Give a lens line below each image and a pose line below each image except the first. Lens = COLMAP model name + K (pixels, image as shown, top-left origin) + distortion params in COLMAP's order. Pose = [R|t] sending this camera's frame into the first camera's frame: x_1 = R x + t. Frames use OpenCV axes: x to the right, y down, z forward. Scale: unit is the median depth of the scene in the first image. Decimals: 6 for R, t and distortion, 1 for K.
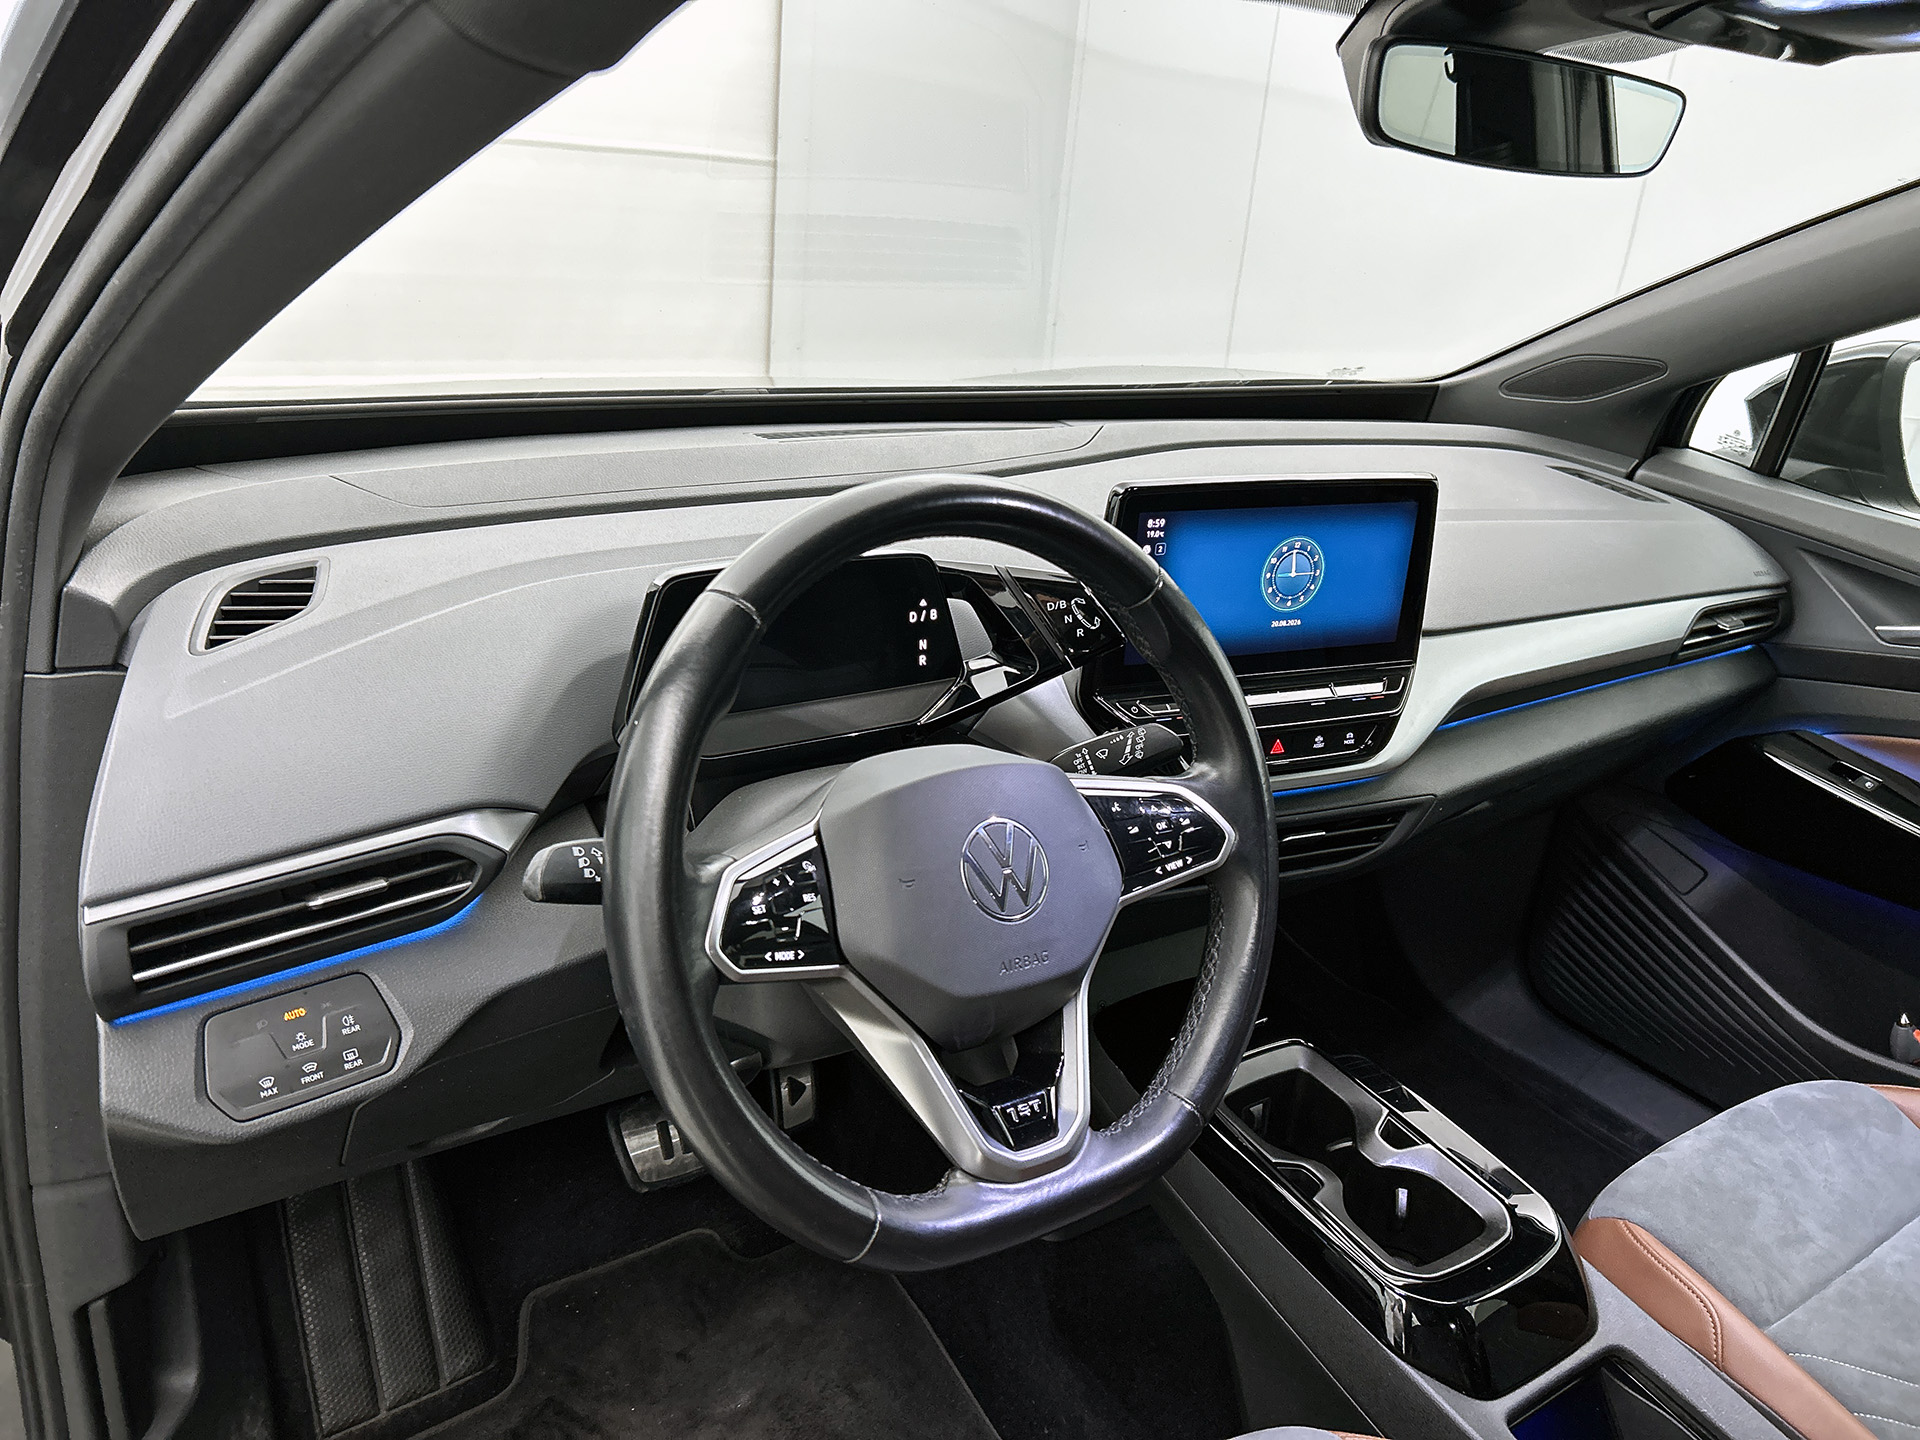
lens RADIAL K [[1484.8, 0, 960.0], [0, 1484.8, 720.0], [0, 0, 1]] dist [0.108473, -0.116838]
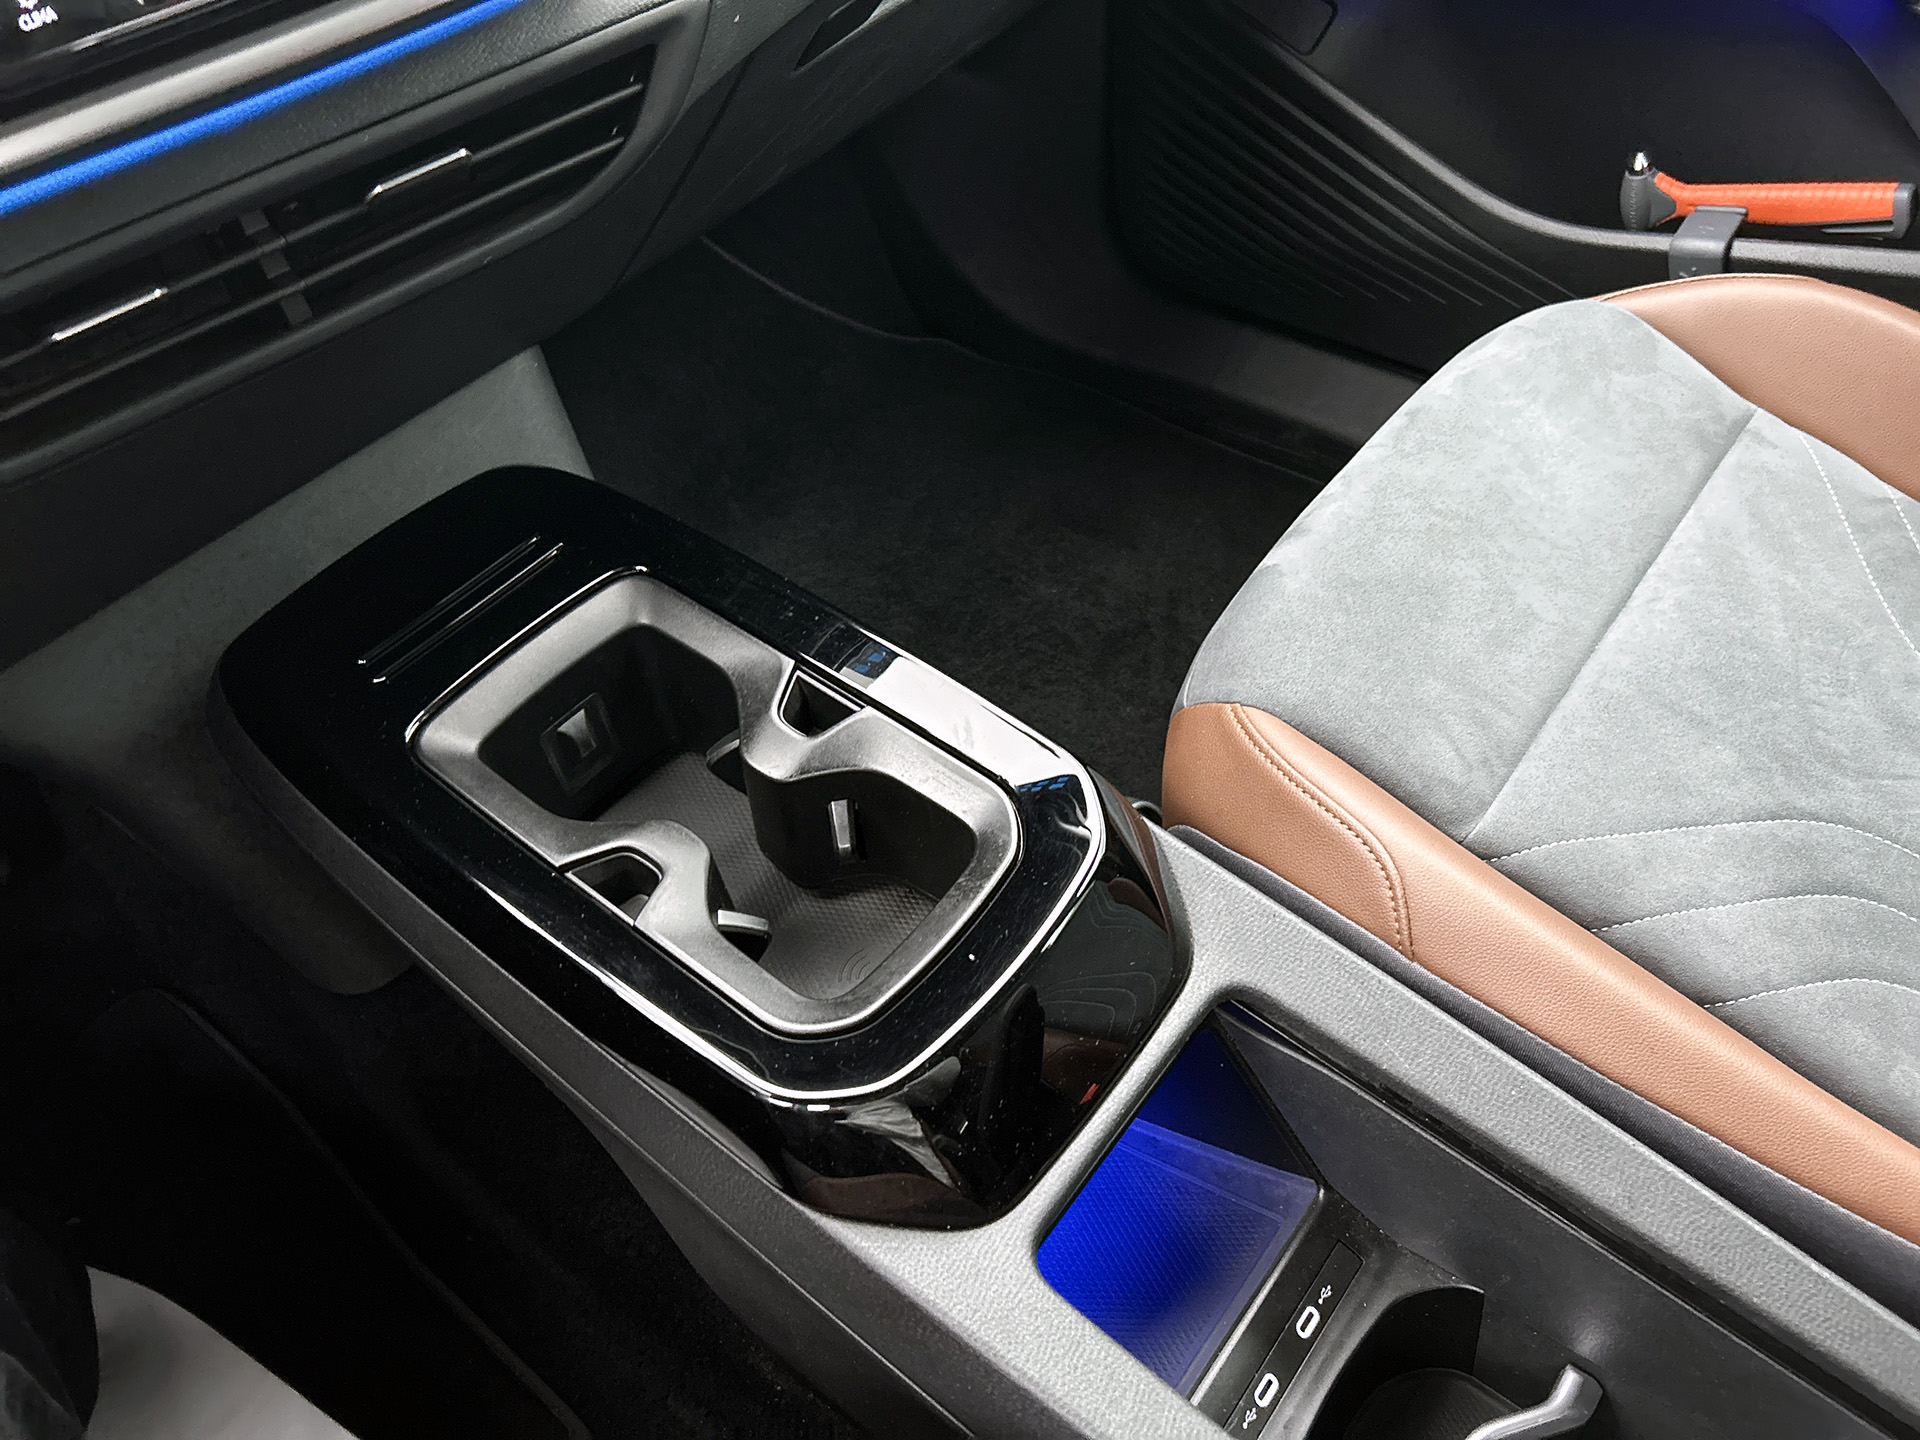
lens RADIAL K [[1468.8, 0, 968.7], [0, 1468.8, 733.9], [0, 0, 1]] dist [0.005841, -0.003547]
pose [[0.944925, -0.320645, 0.065599, 0.317370], [0.260236, 0.857645, 0.443534, 0.072567], [-0.198478, -0.402035, 0.893853, 0.547208]]
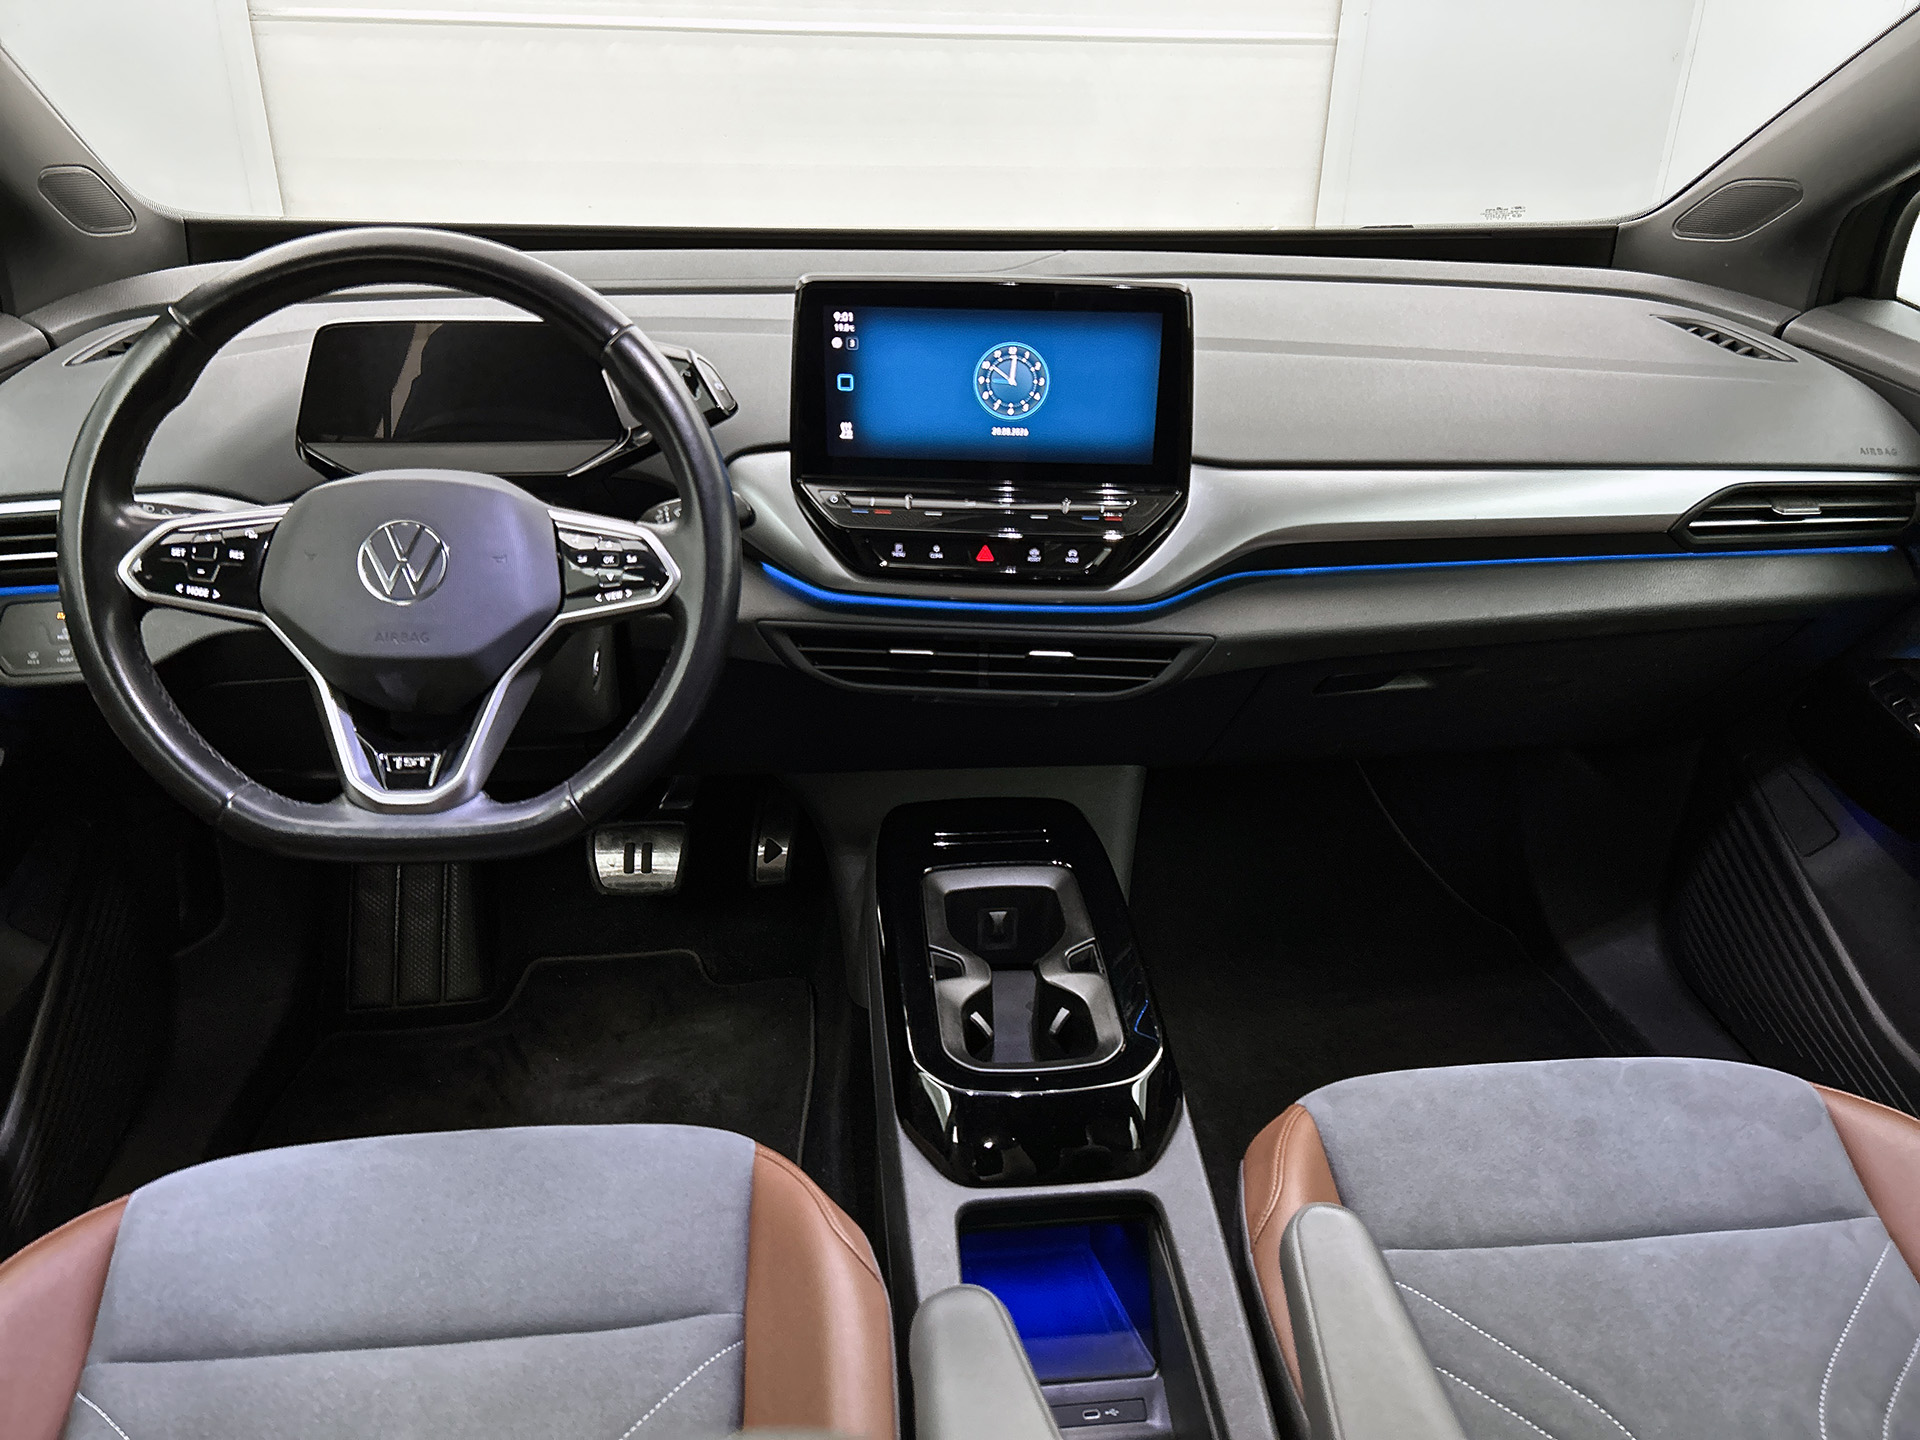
lens RADIAL K [[1463.6, 0, 956.9], [0, 1463.6, 739.9], [0, 0, 1]] dist [0.064941, -0.003513]
pose [[0.871906, 0.153340, -0.465045, 0.679972], [-0.123007, 0.987839, 0.095098, 0.050797], [0.473972, -0.025712, 0.880164, 0.105193]]
